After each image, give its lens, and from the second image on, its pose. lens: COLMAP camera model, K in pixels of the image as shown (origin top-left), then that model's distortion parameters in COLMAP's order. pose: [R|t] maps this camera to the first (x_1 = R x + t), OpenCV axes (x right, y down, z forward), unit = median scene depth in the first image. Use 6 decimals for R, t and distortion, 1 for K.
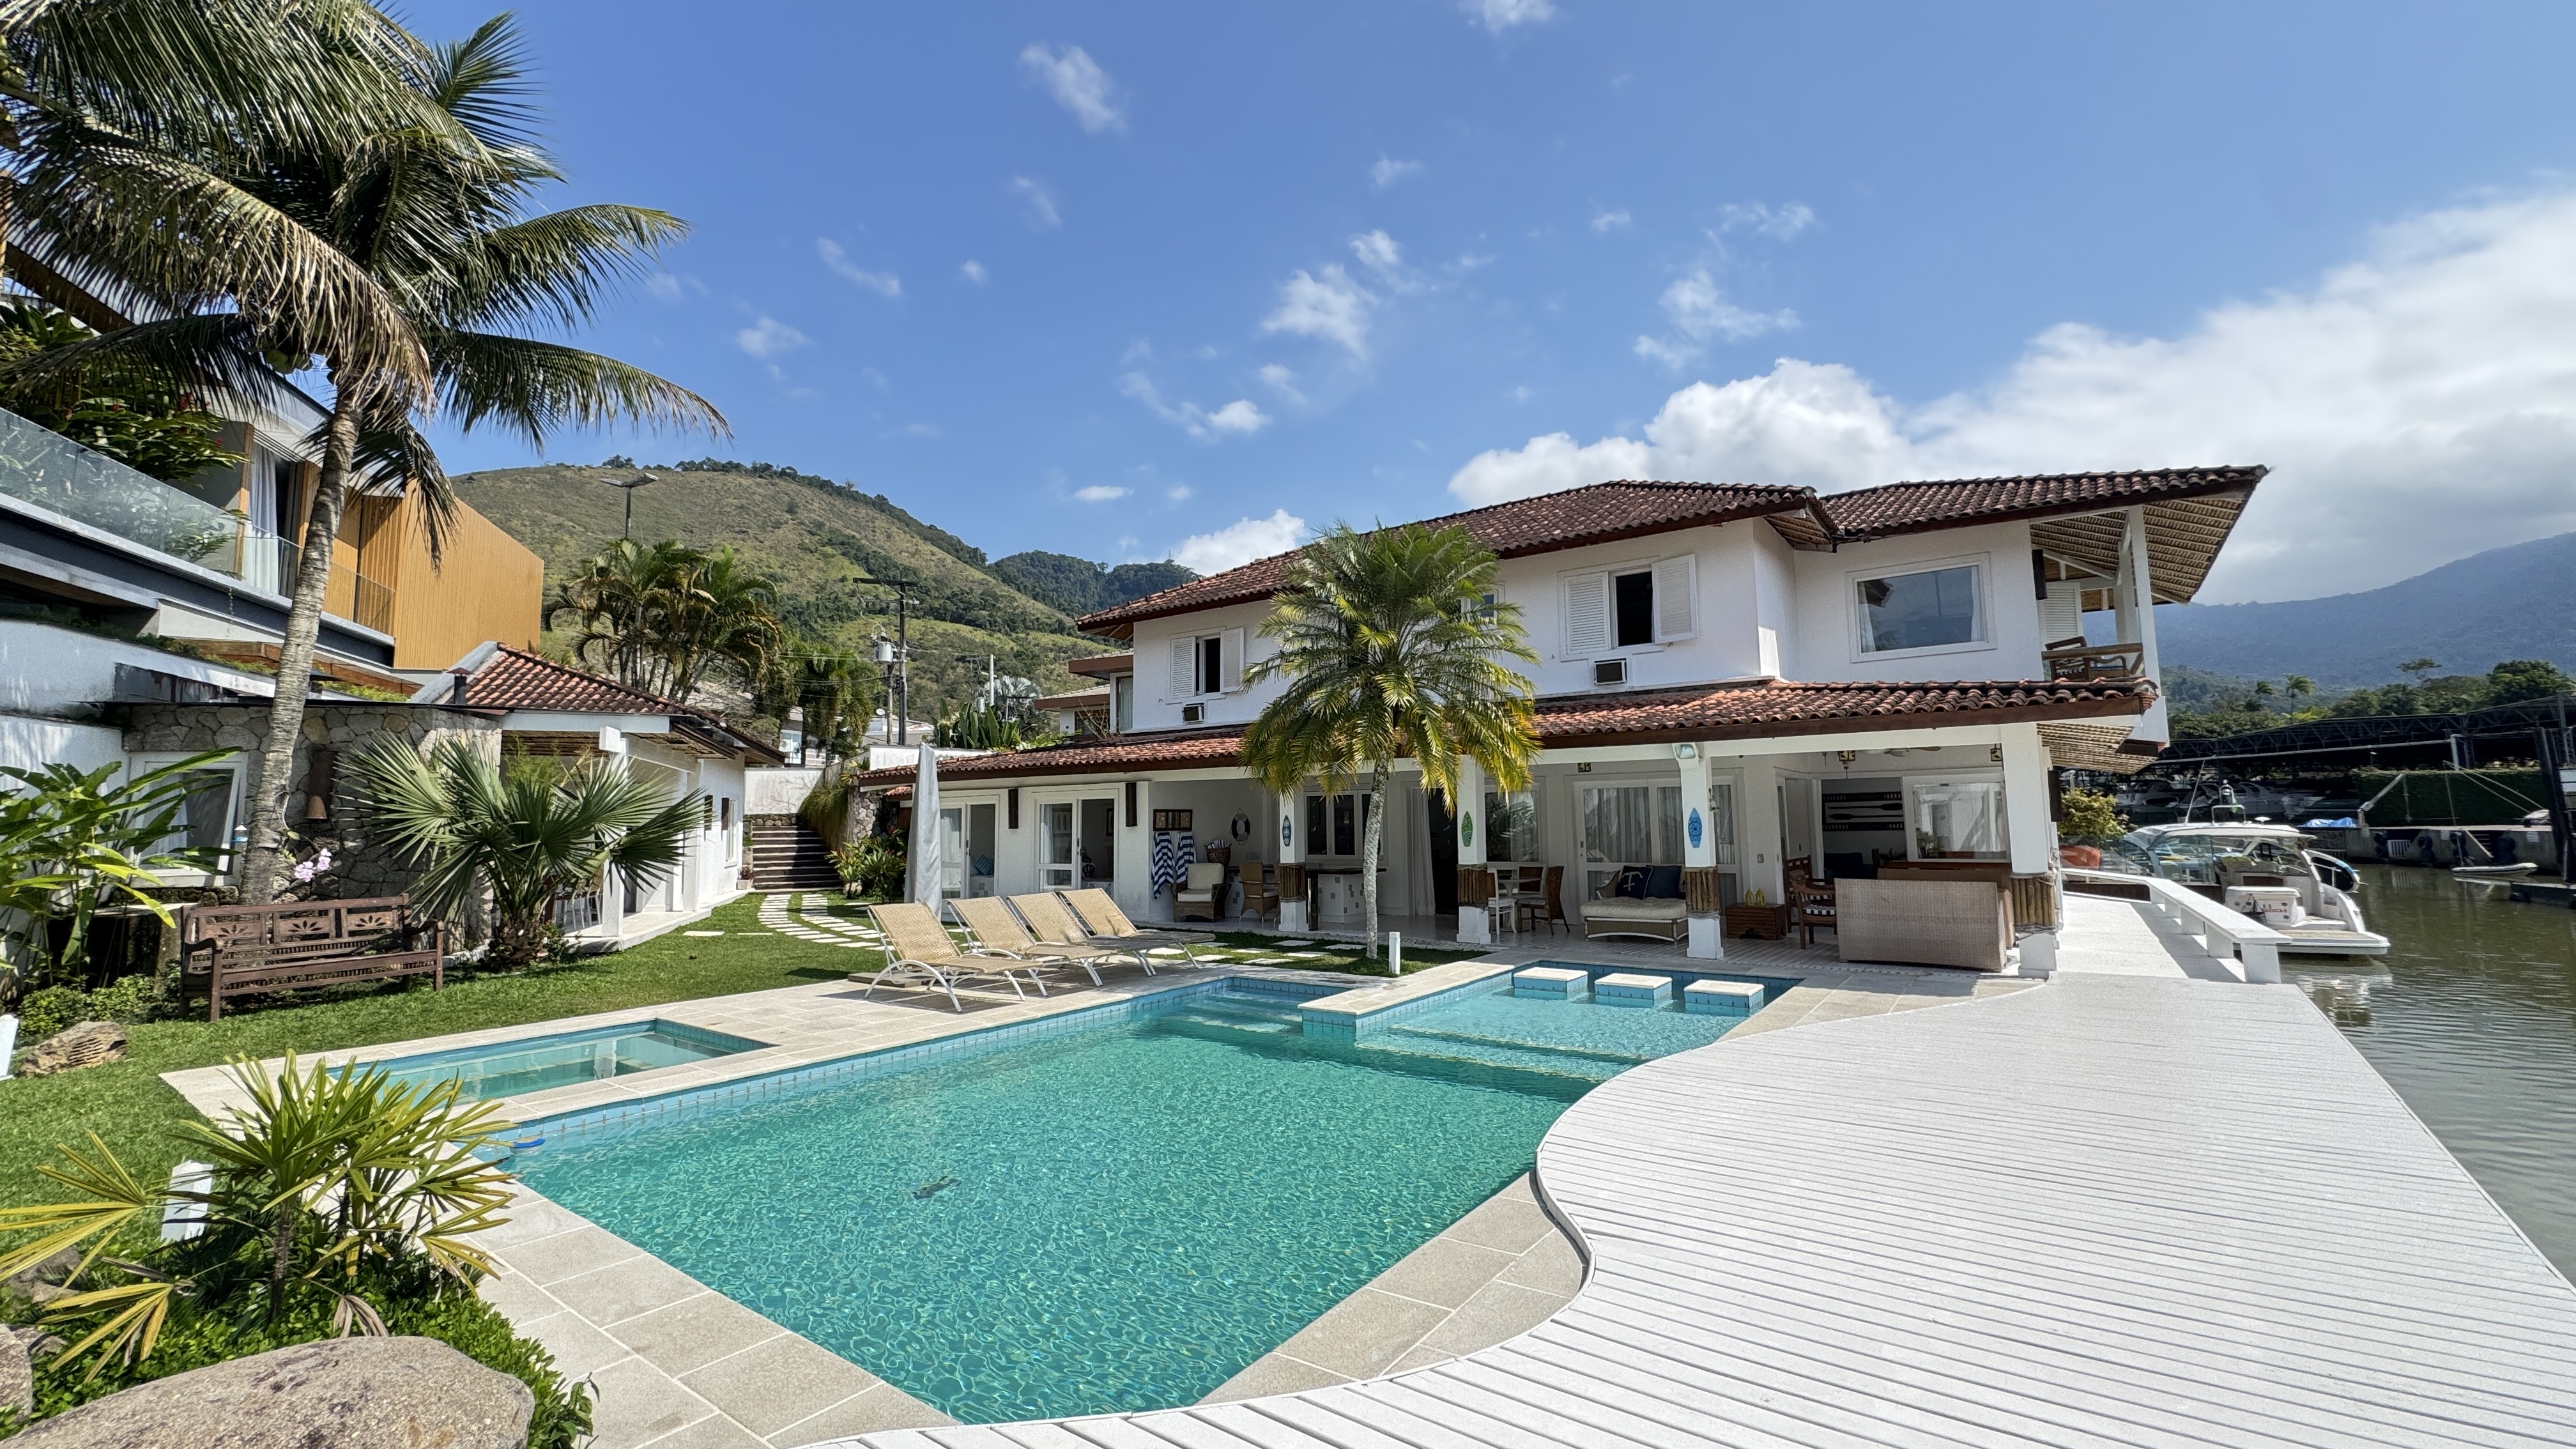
lens RADIAL K [[1029.4, 0, 1288.0], [0, 1029.4, 724.5], [0, 0, 1]] dist [-0.002442, -0.000083]
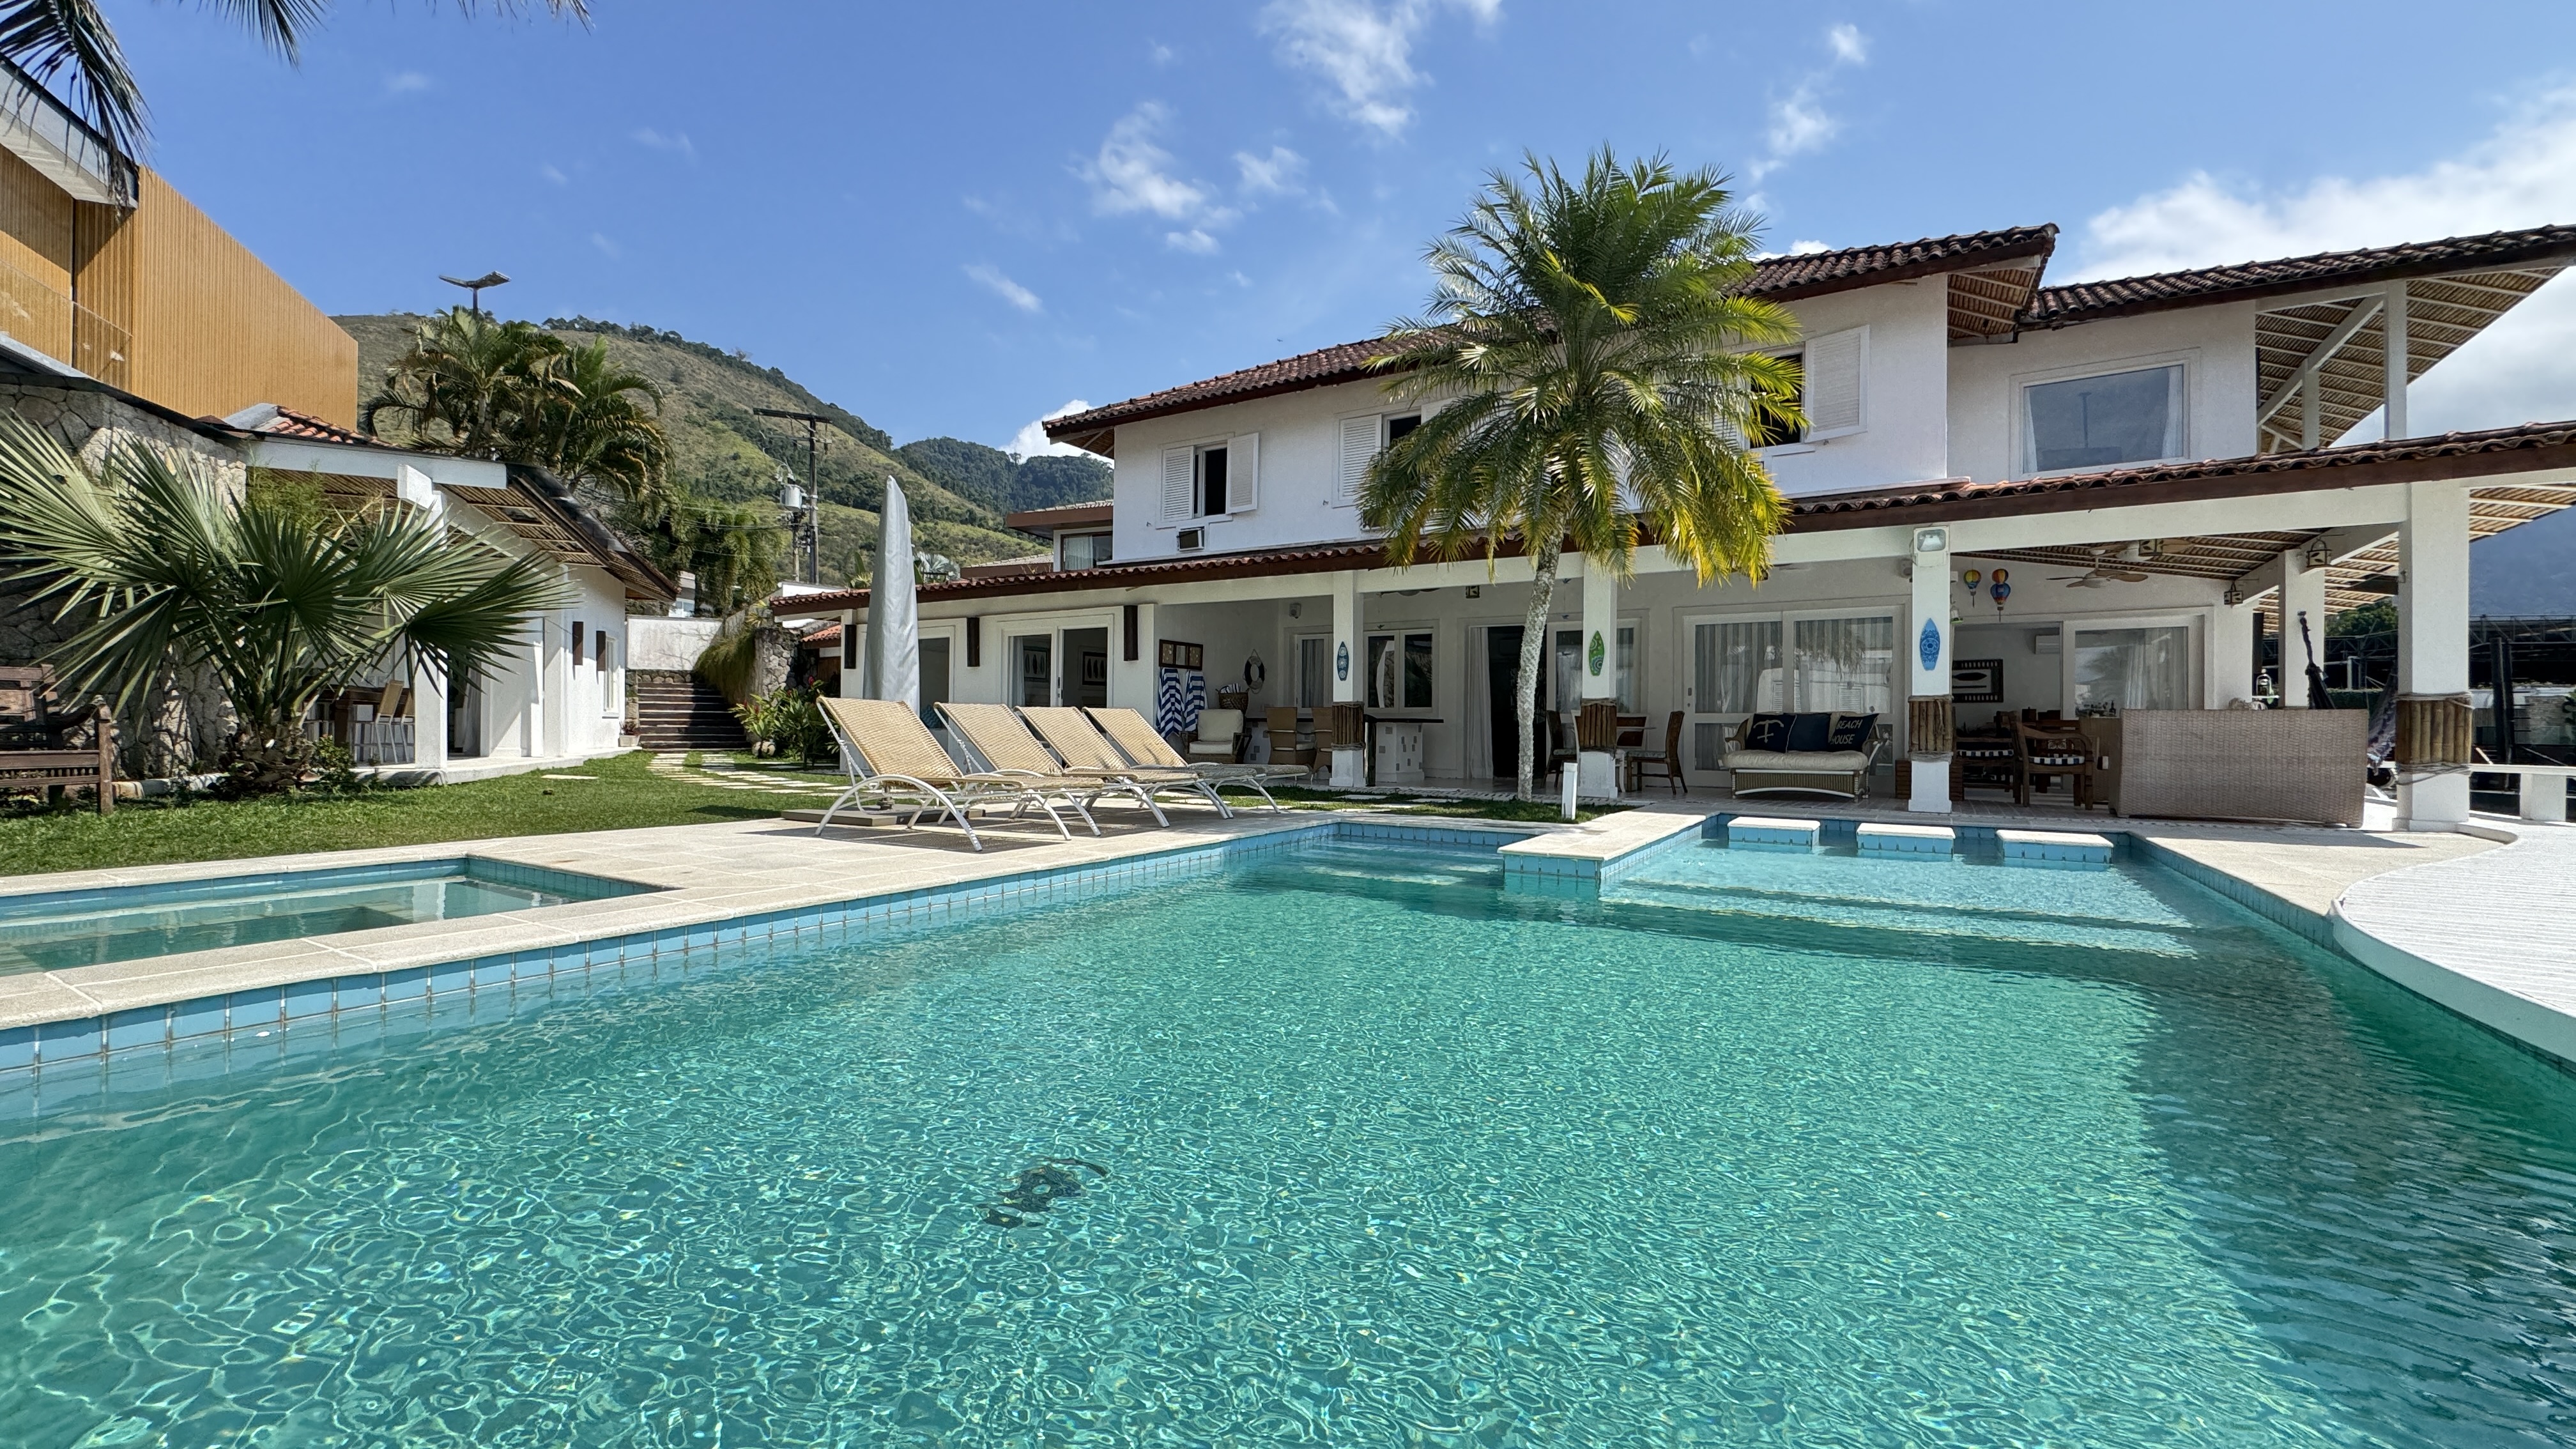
lens RADIAL K [[1029.4, 0, 1288.0], [0, 1029.4, 724.5], [0, 0, 1]] dist [-0.002442, -0.000083]
pose [[0.996232, 0.023684, 0.083436, -0.079219], [-0.031241, 0.995409, 0.090471, 0.059842], [-0.080910, -0.092737, 0.992398, 0.157280]]
